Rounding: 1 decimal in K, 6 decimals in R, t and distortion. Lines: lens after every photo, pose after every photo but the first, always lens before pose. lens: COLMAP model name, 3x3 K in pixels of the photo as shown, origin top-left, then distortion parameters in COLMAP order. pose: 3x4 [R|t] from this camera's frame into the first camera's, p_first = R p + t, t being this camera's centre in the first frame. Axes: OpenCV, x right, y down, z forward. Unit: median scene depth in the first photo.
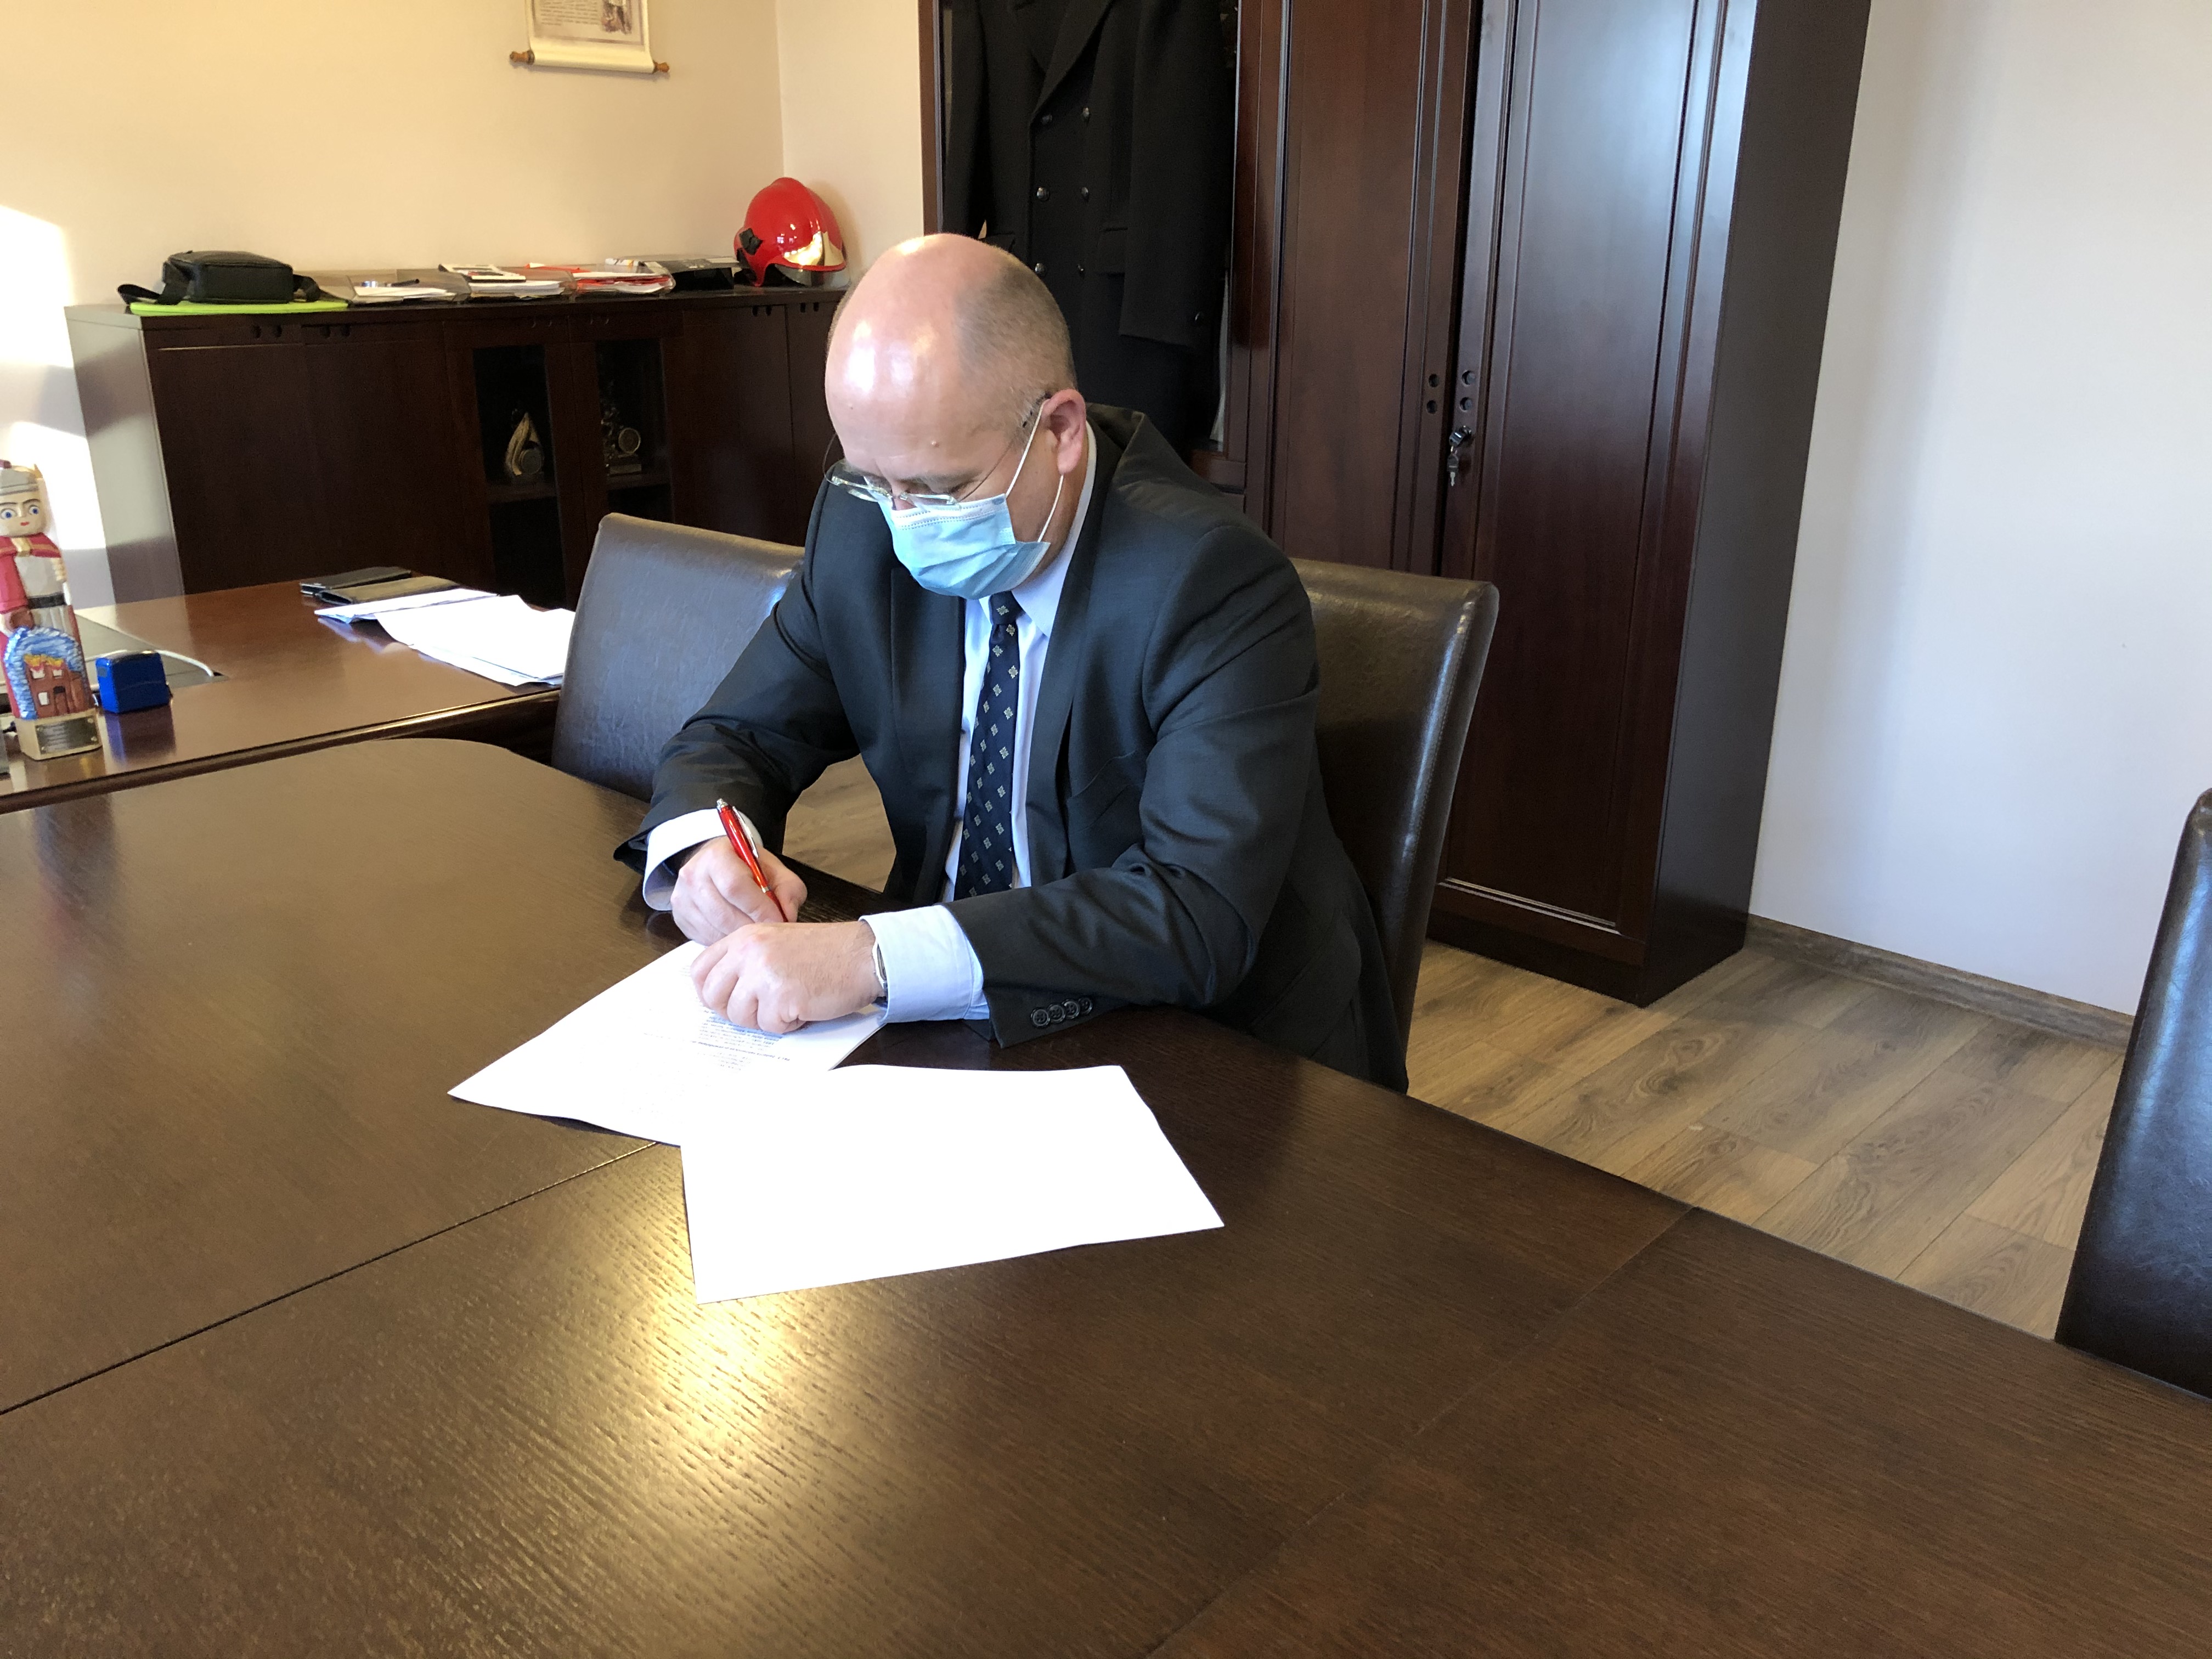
lens RADIAL K [[1814.3, 0, 1076.5], [0, 1814.3, 812.5], [0, 0, 1]] dist [0.008955, 0.000071]
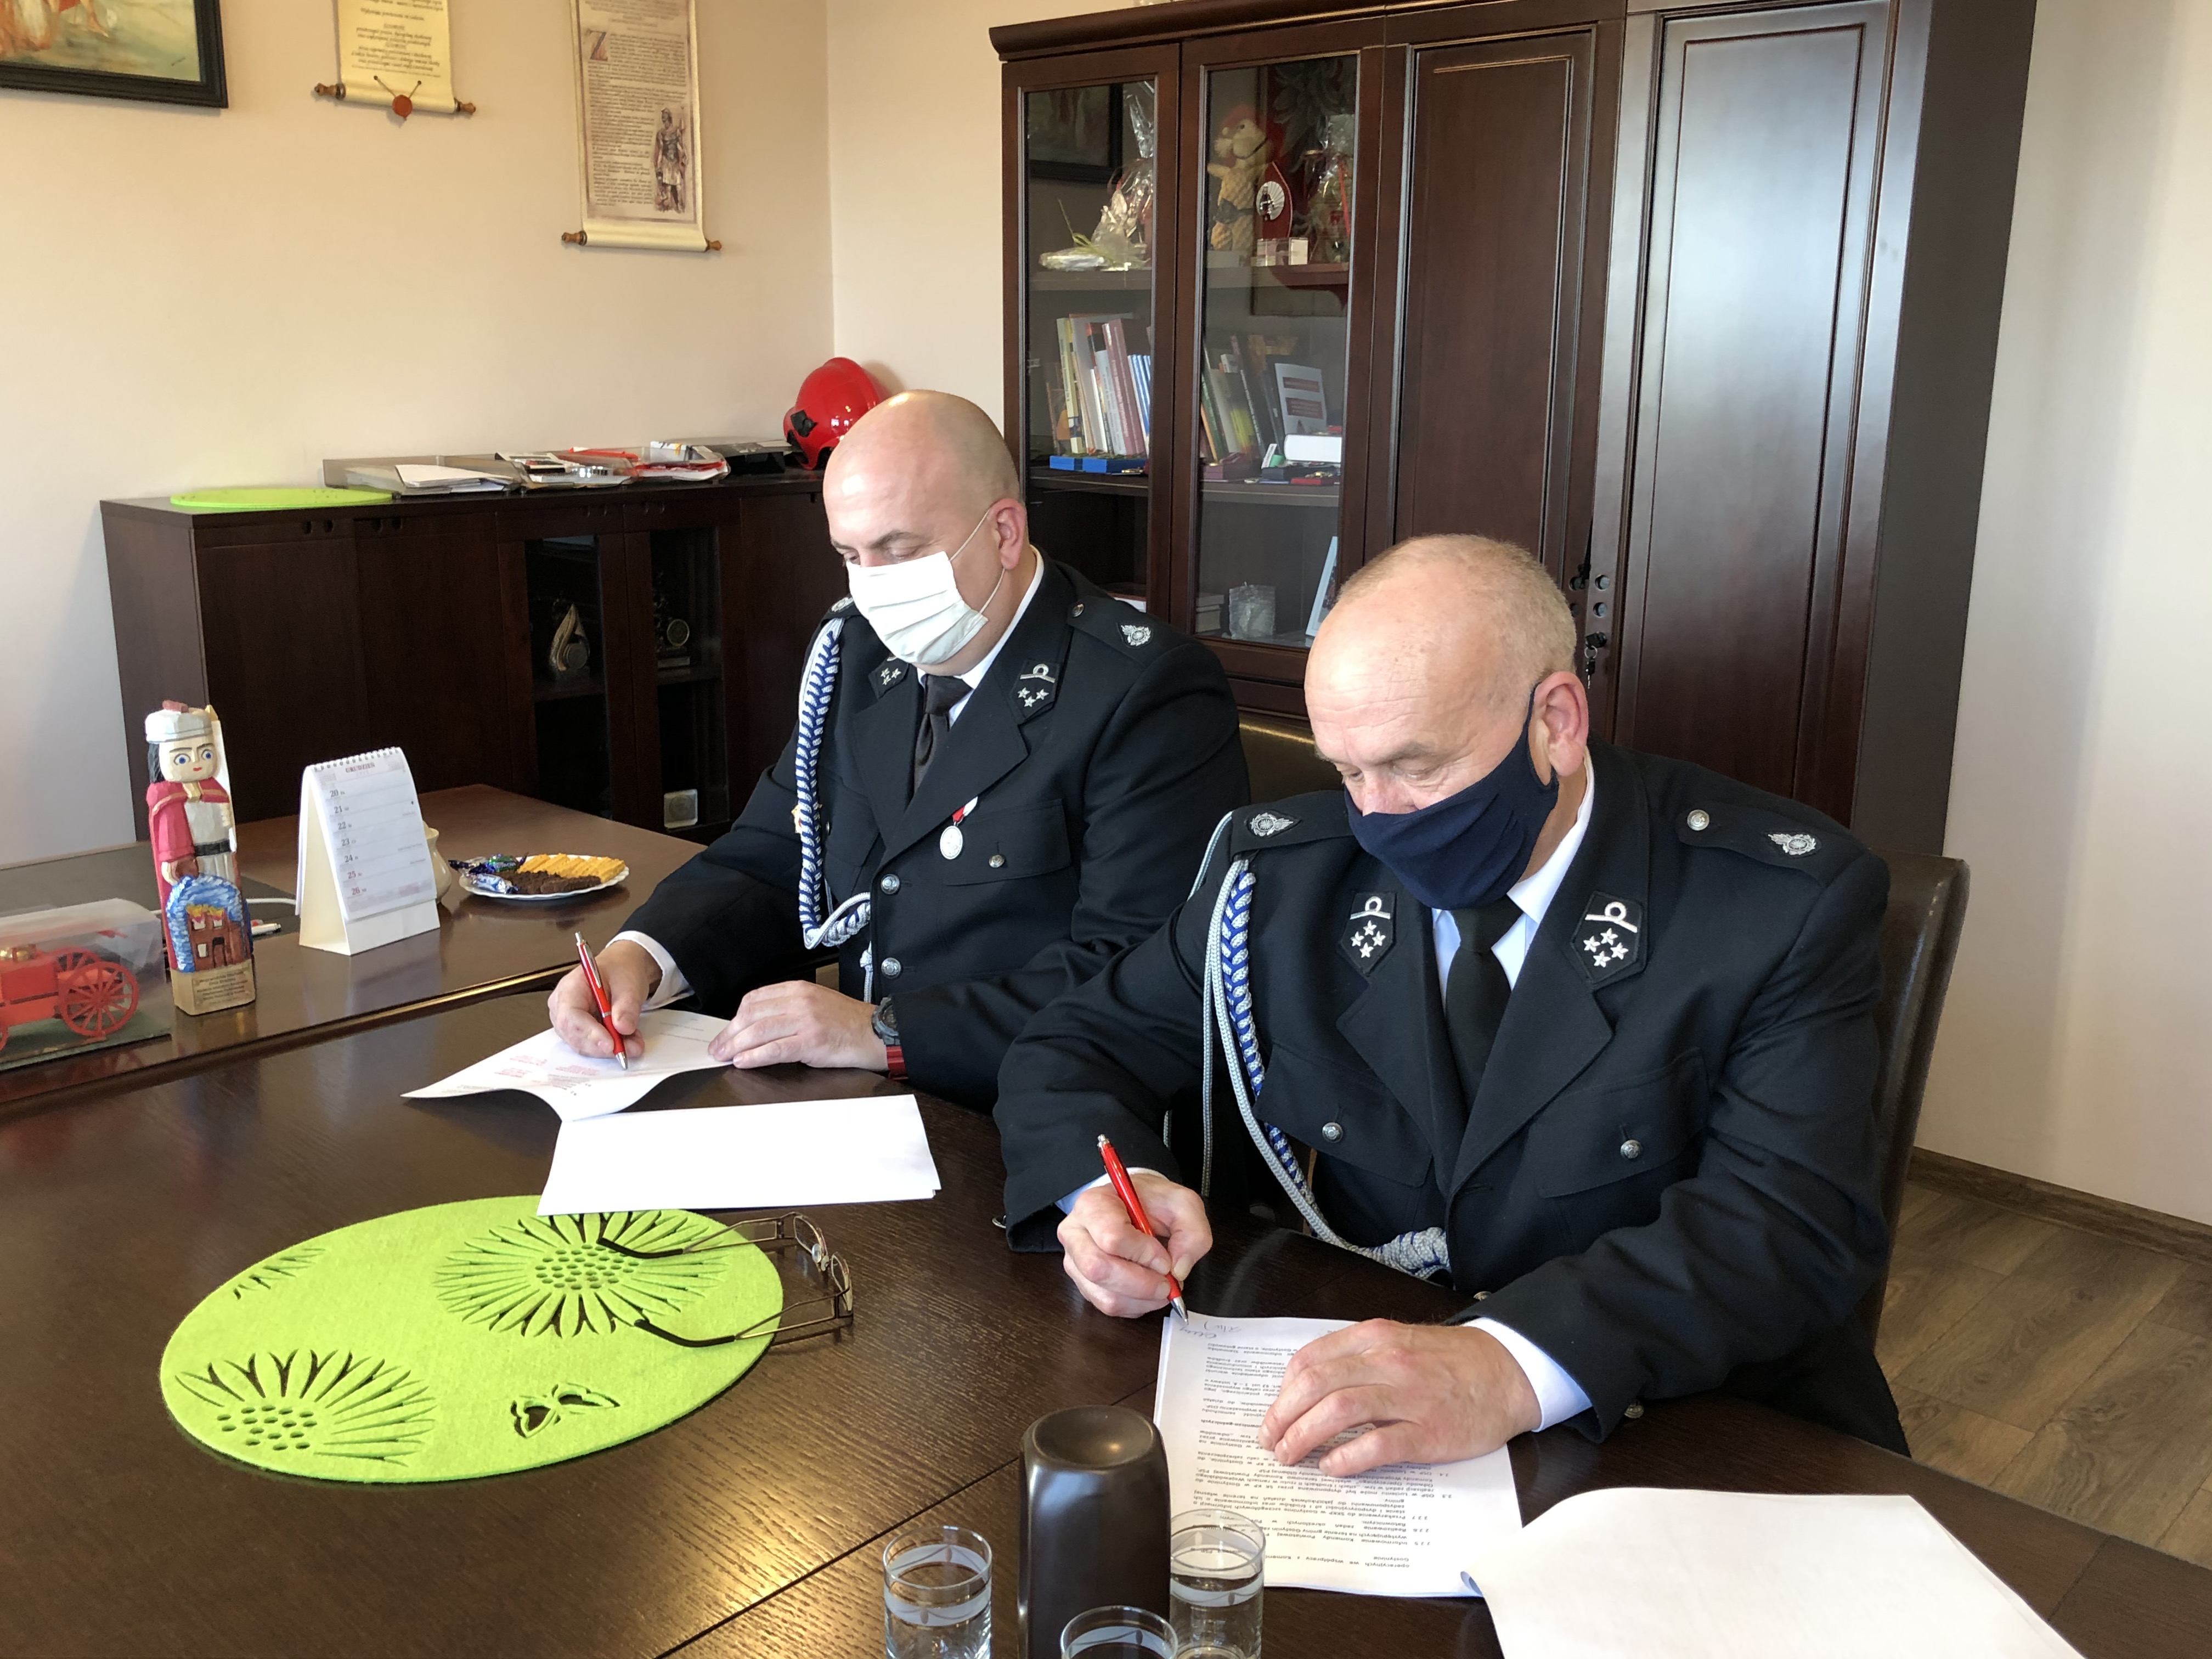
lens RADIAL K [[1988.4, 0, 1086.8], [0, 1988.4, 803.2], [0, 0, 1]] dist [0.014233, 0.018133]
pose [[0.999803, -0.001835, 0.019752, -0.078558], [0.003739, 0.995298, -0.096788, -0.023565], [-0.019482, 0.096843, 0.995109, -0.026764]]
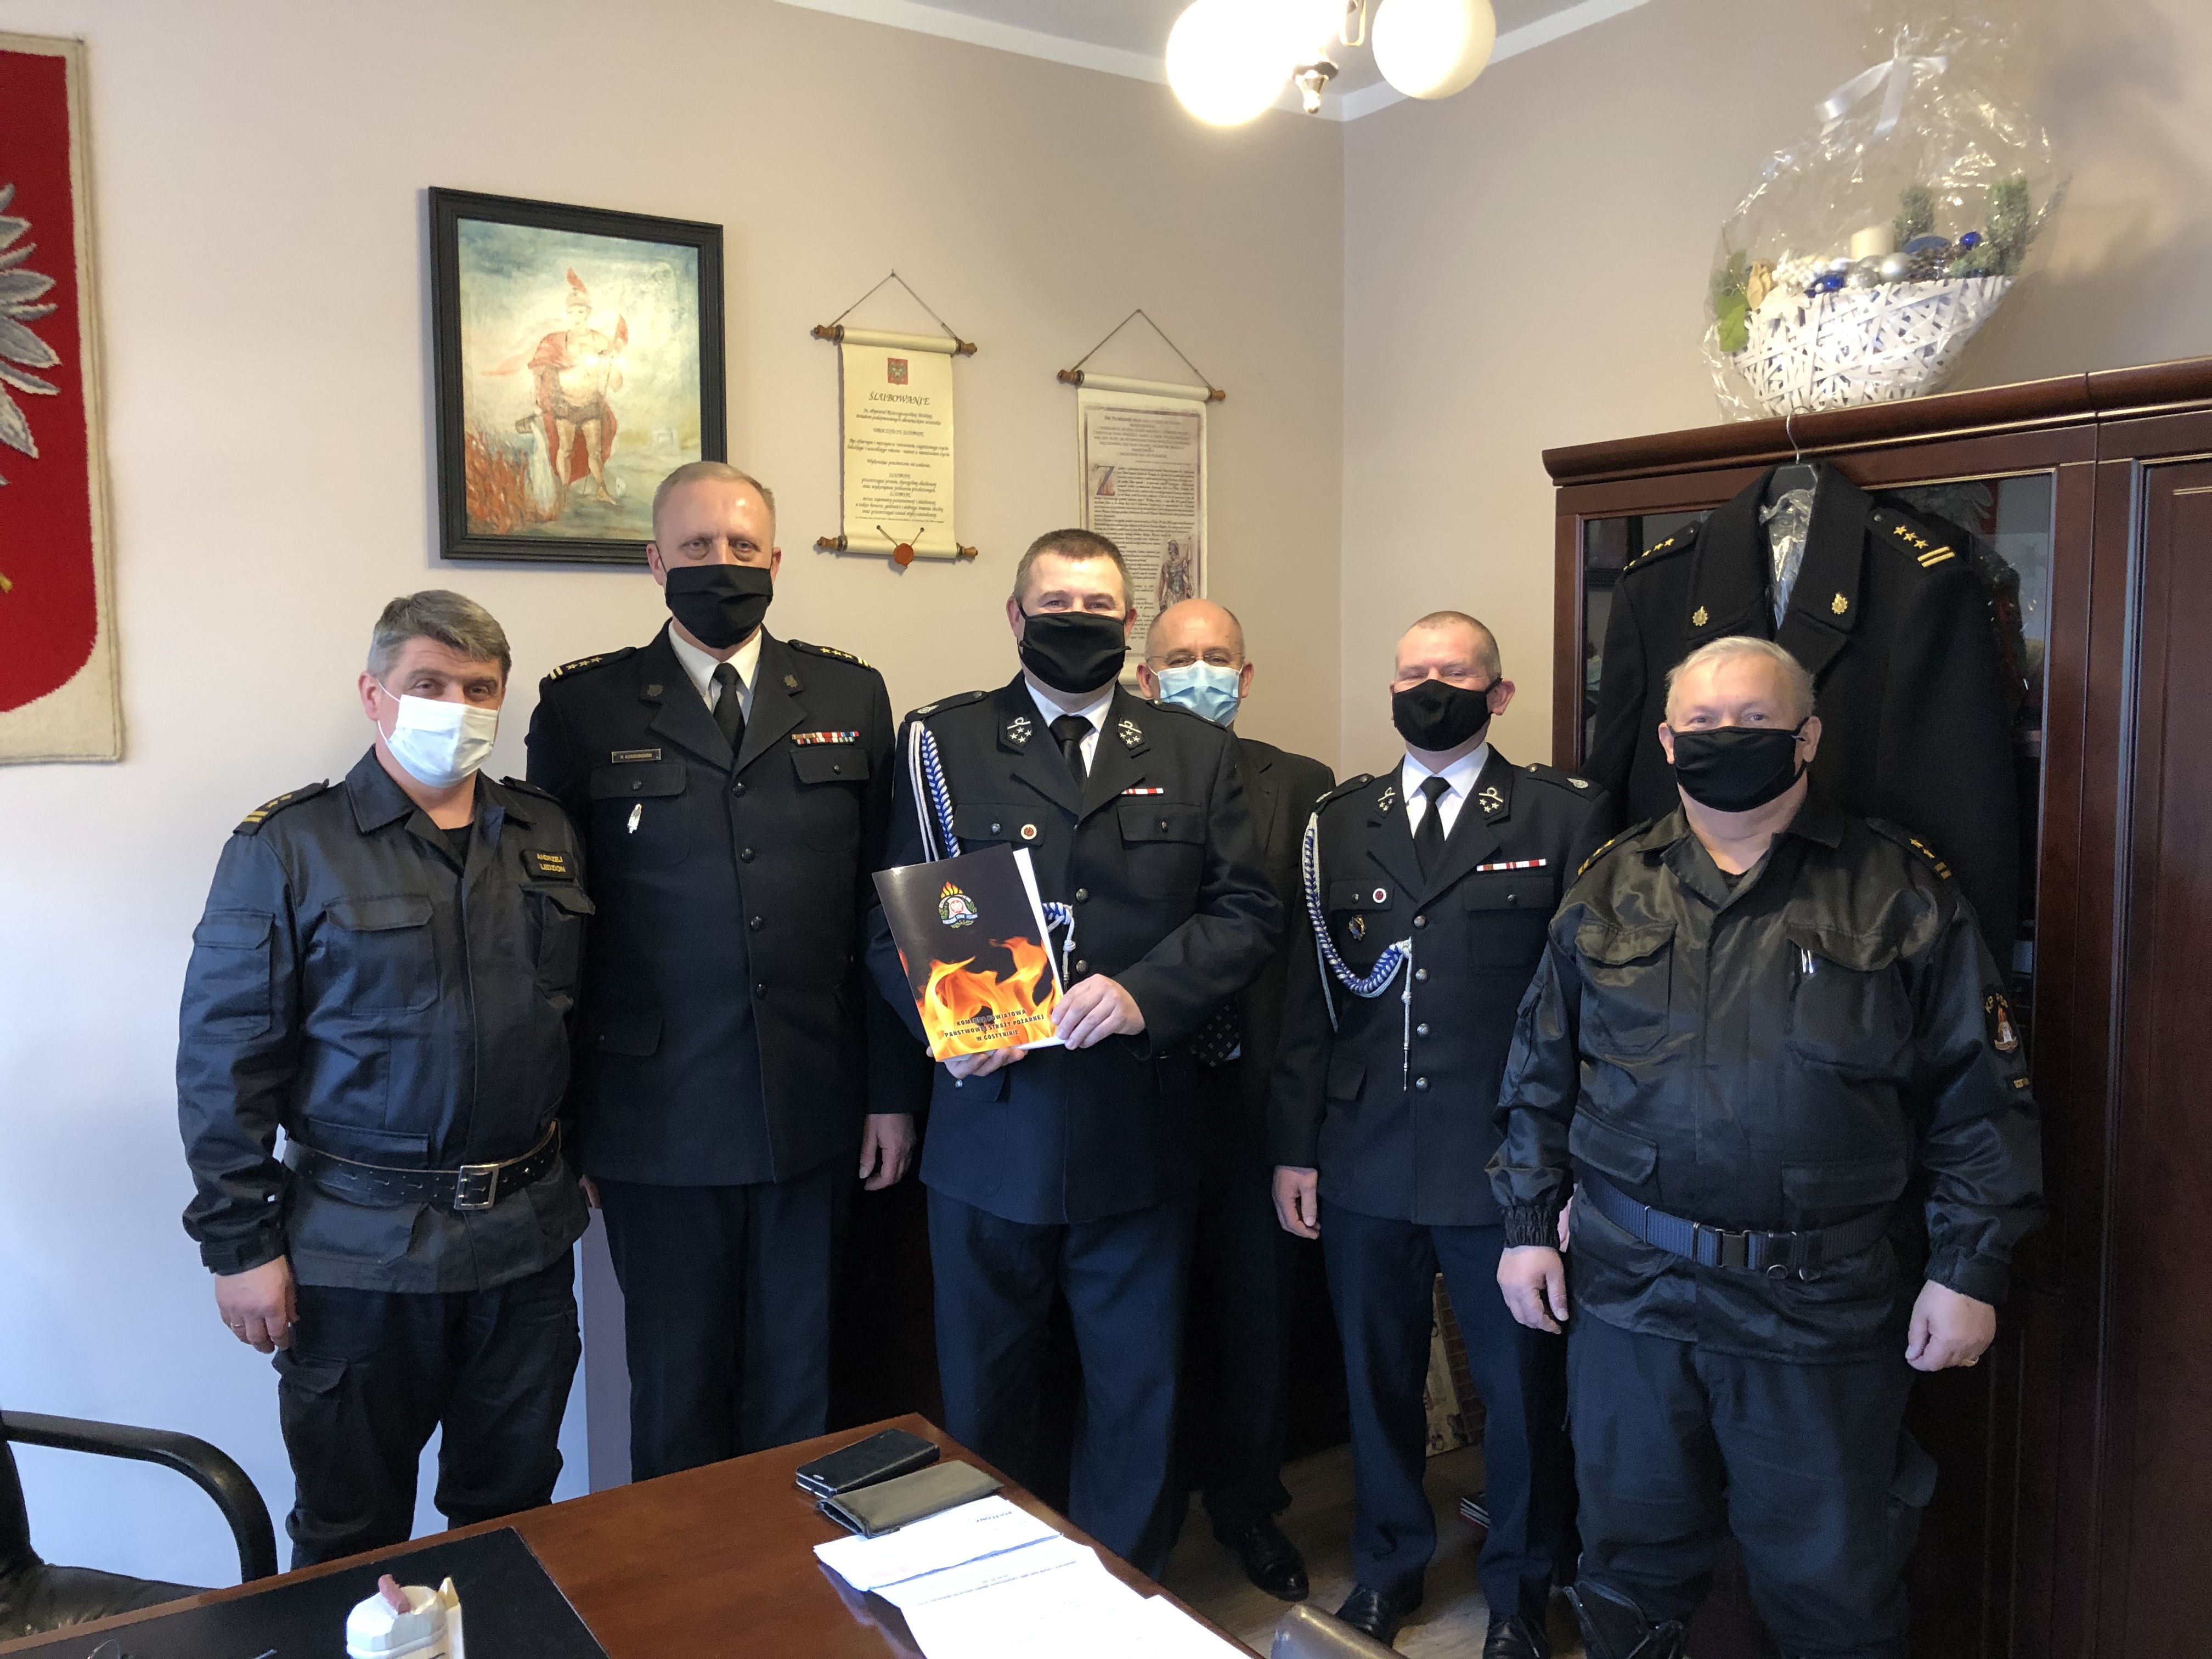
lens RADIAL K [[1814.3, 0, 1103.2], [0, 1814.3, 871.4], [0, 0, 1]] dist [0.008955, 0.000071]
pose [[0.977816, 0.013139, -0.209051, -0.139747], [-0.058319, 0.975645, -0.211462, -0.183427], [0.201181, 0.218962, 0.954768, 0.230222]]
